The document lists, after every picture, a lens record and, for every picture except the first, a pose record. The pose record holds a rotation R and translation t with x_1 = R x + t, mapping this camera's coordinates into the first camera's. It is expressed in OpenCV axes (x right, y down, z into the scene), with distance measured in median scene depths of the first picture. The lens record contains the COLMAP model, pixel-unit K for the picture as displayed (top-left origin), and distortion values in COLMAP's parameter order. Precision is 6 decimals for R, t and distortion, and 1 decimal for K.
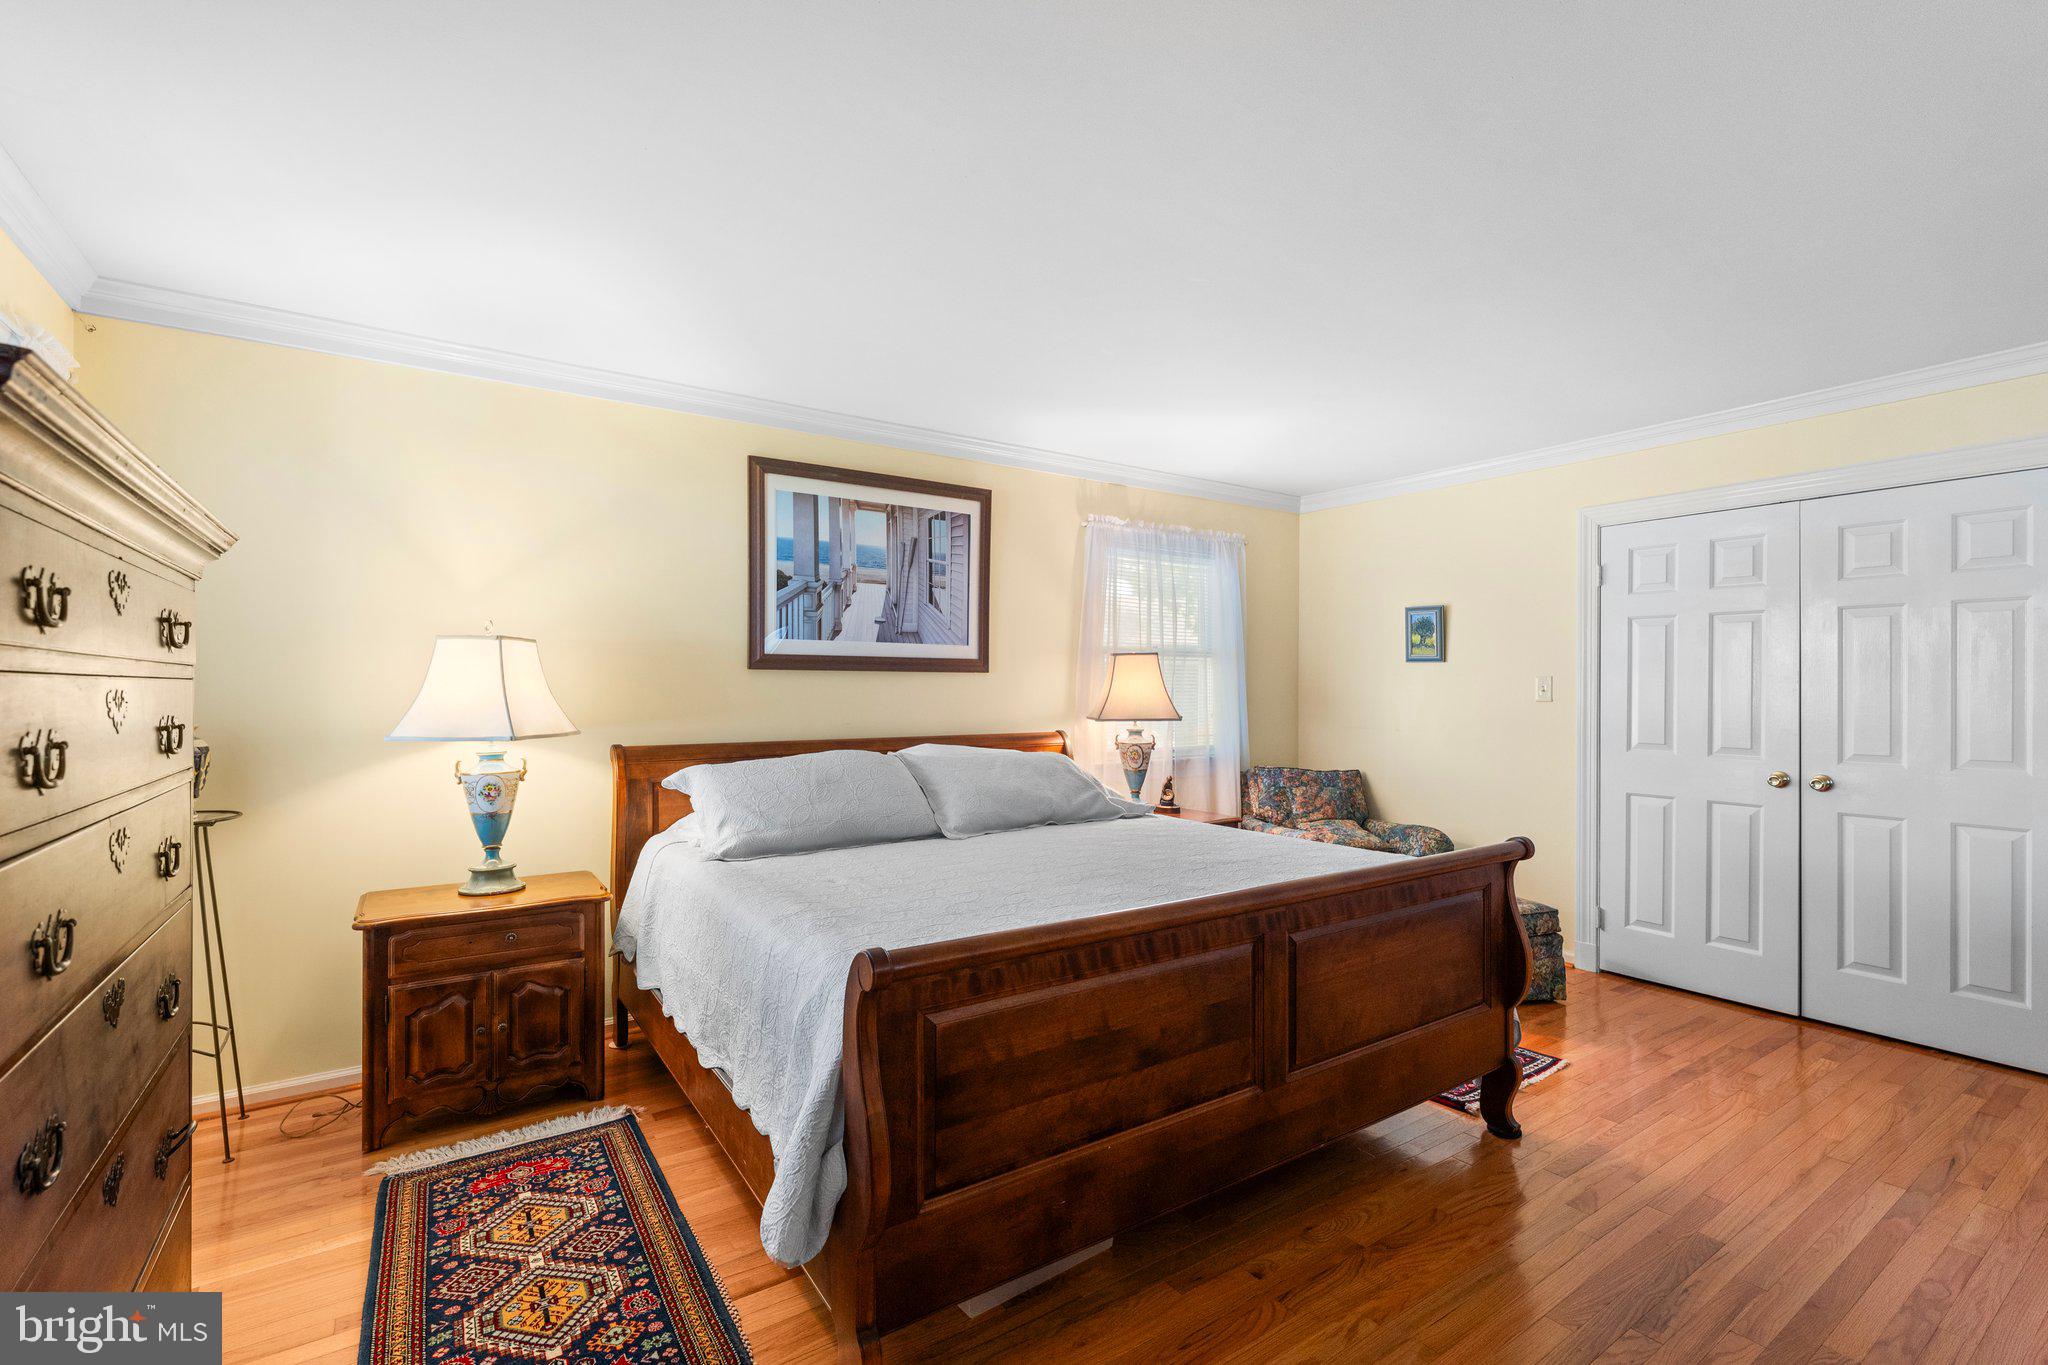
lens RADIAL K [[914.9, 0, 1004.6], [0, 914.9, 673.0], [0, 0, 1]] dist [-0.001256, 0.000452]
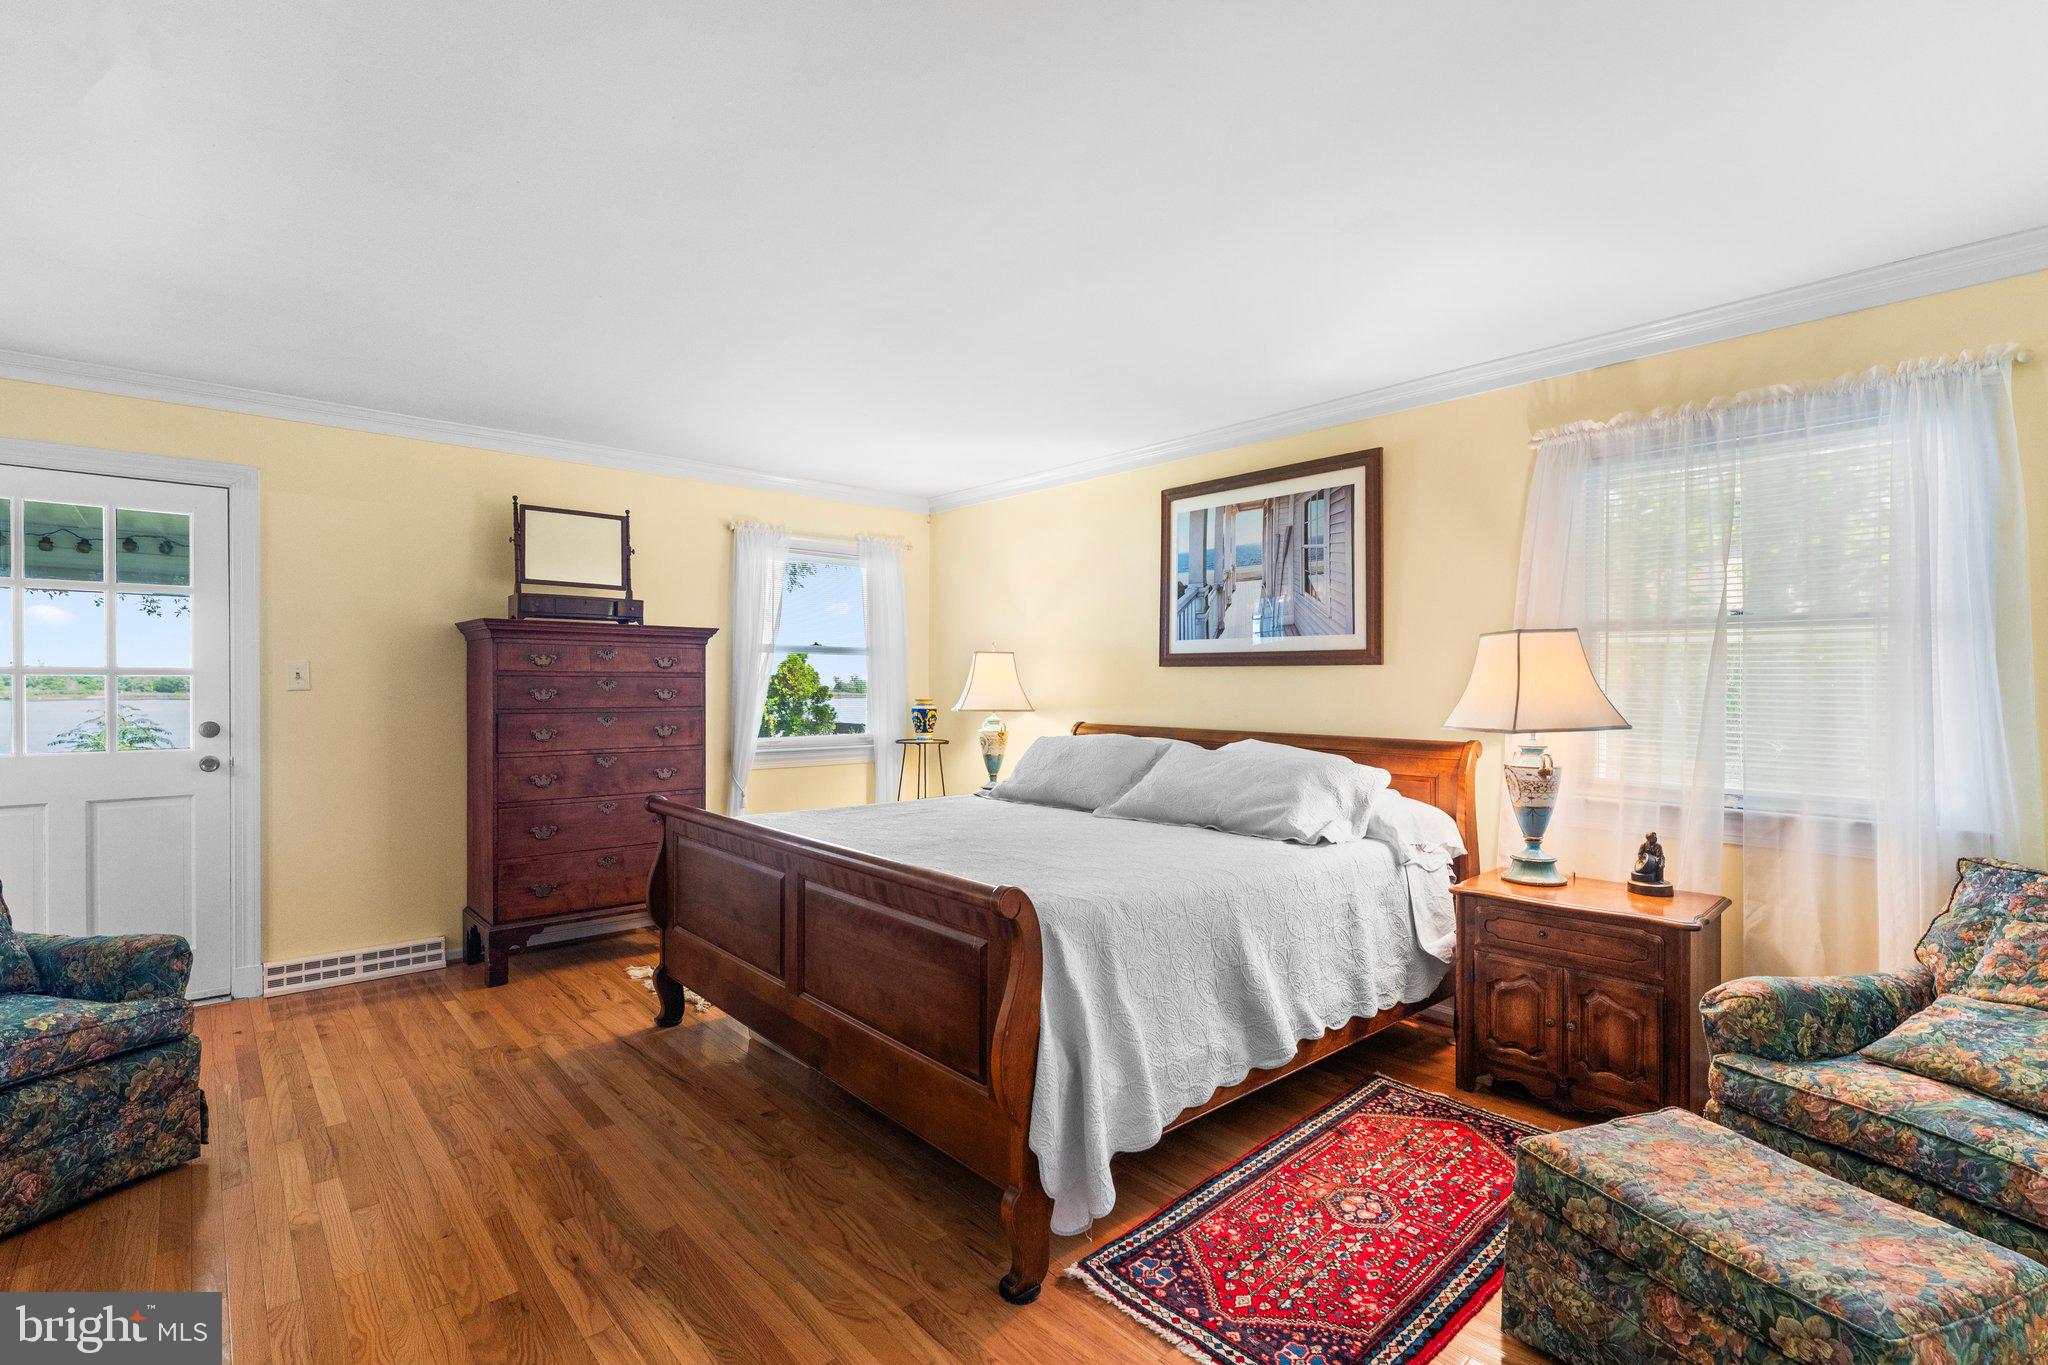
lens RADIAL K [[914.9, 0, 1004.6], [0, 914.9, 673.0], [0, 0, 1]] dist [-0.001256, 0.000452]
pose [[0.129980, -0.010680, -0.991459, 0.840330], [0.010481, 0.999901, -0.009397, 0.012526], [0.991461, -0.009170, 0.130079, 0.596907]]
